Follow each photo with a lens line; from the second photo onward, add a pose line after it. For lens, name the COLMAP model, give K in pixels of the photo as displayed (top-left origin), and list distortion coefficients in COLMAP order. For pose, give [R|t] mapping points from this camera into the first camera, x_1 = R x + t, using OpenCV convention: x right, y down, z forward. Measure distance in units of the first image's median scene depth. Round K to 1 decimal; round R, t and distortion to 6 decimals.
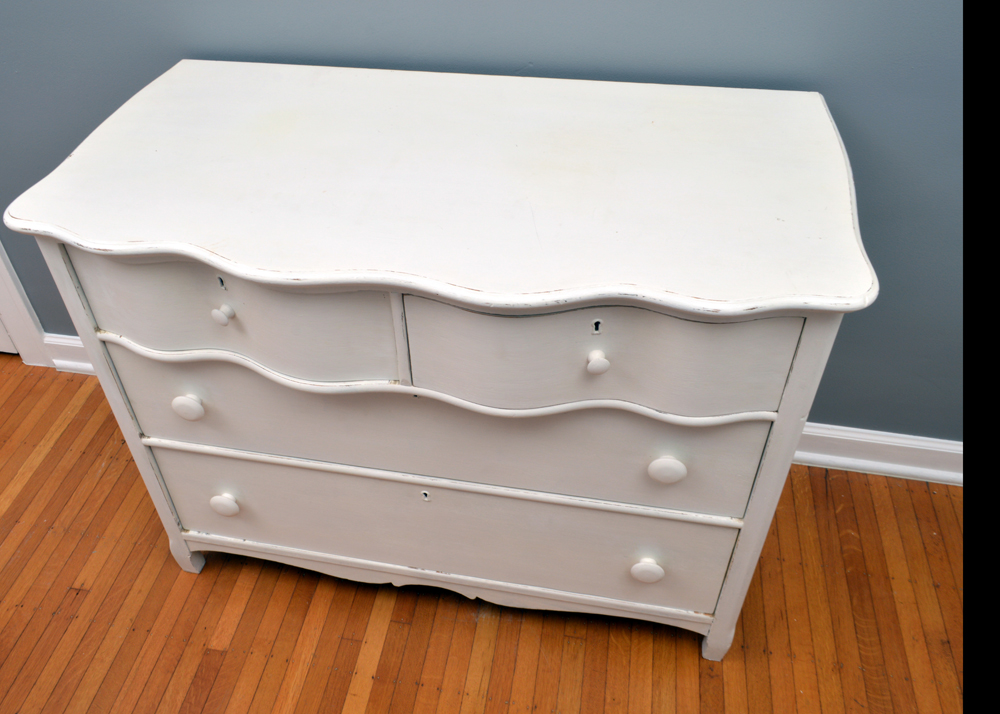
lens RADIAL K [[841.8, 0, 453.6], [0, 841.8, 355.9], [0, 0, 1]] dist [-0.008099, -0.003004]
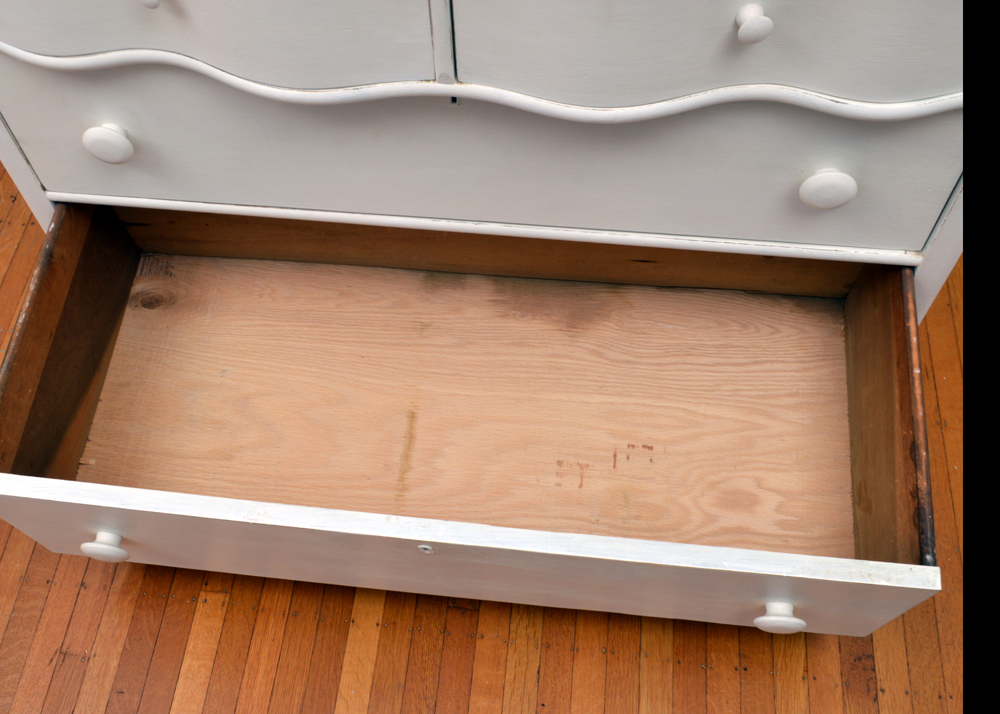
lens RADIAL K [[1021.0, 0, 454.1], [0, 1021.0, 356.7], [0, 0, 1]] dist [-0.013026, -0.016935]
pose [[0.997389, -0.066524, 0.028111, -0.065823], [0.056323, 0.960143, 0.273775, 0.017369], [-0.045204, -0.271476, 0.961383, 0.138381]]
